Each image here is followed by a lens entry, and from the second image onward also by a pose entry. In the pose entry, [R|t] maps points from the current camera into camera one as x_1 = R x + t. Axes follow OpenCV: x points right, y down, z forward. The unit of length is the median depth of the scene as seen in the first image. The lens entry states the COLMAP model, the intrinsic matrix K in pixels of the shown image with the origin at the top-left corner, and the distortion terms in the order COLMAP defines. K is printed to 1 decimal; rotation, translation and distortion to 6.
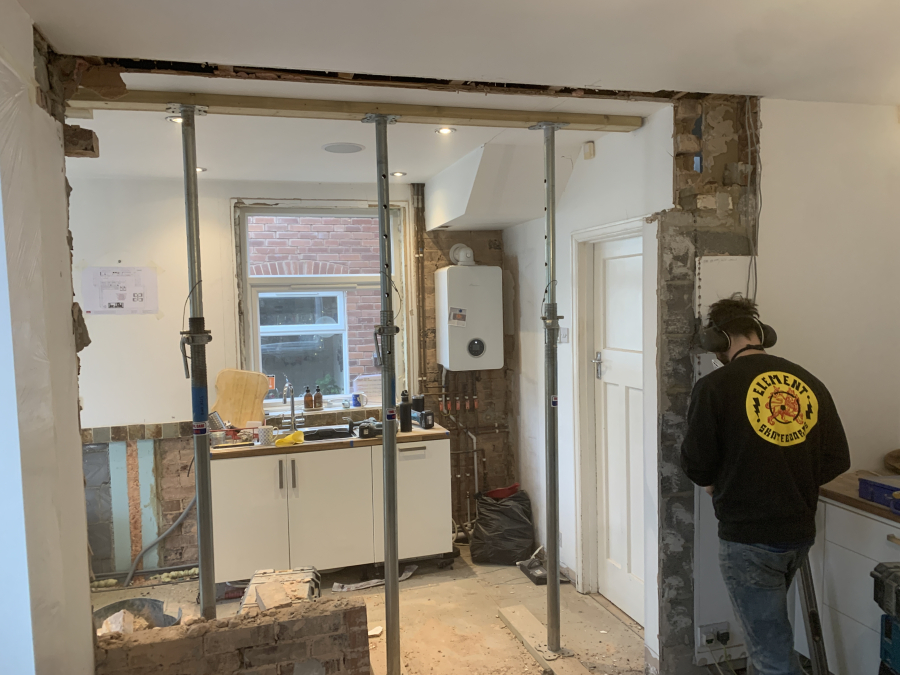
lens RADIAL K [[655.1, 0, 450.0], [0, 655.1, 337.5], [0, 0, 1]] dist [0.006076, -0.045689]
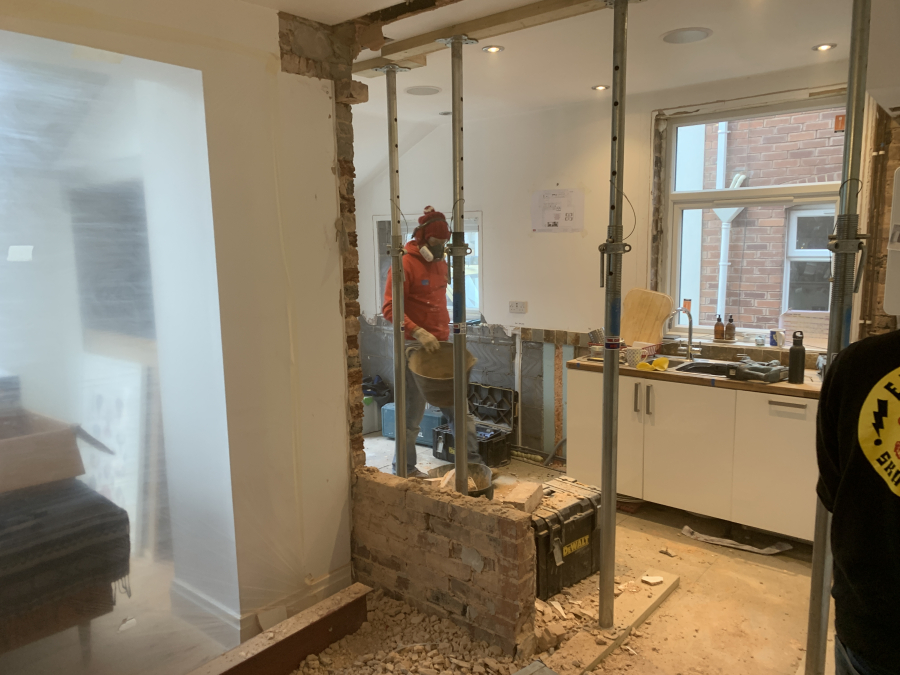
lens RADIAL K [[666.4, 0, 450.0], [0, 666.4, 337.5], [0, 0, 1]] dist [-0.004766, 0.001898]
pose [[0.541839, 0.138336, -0.829019, 0.376499], [-0.033996, 0.989162, 0.142839, -0.013616], [0.839794, -0.049212, 0.540670, 0.210725]]
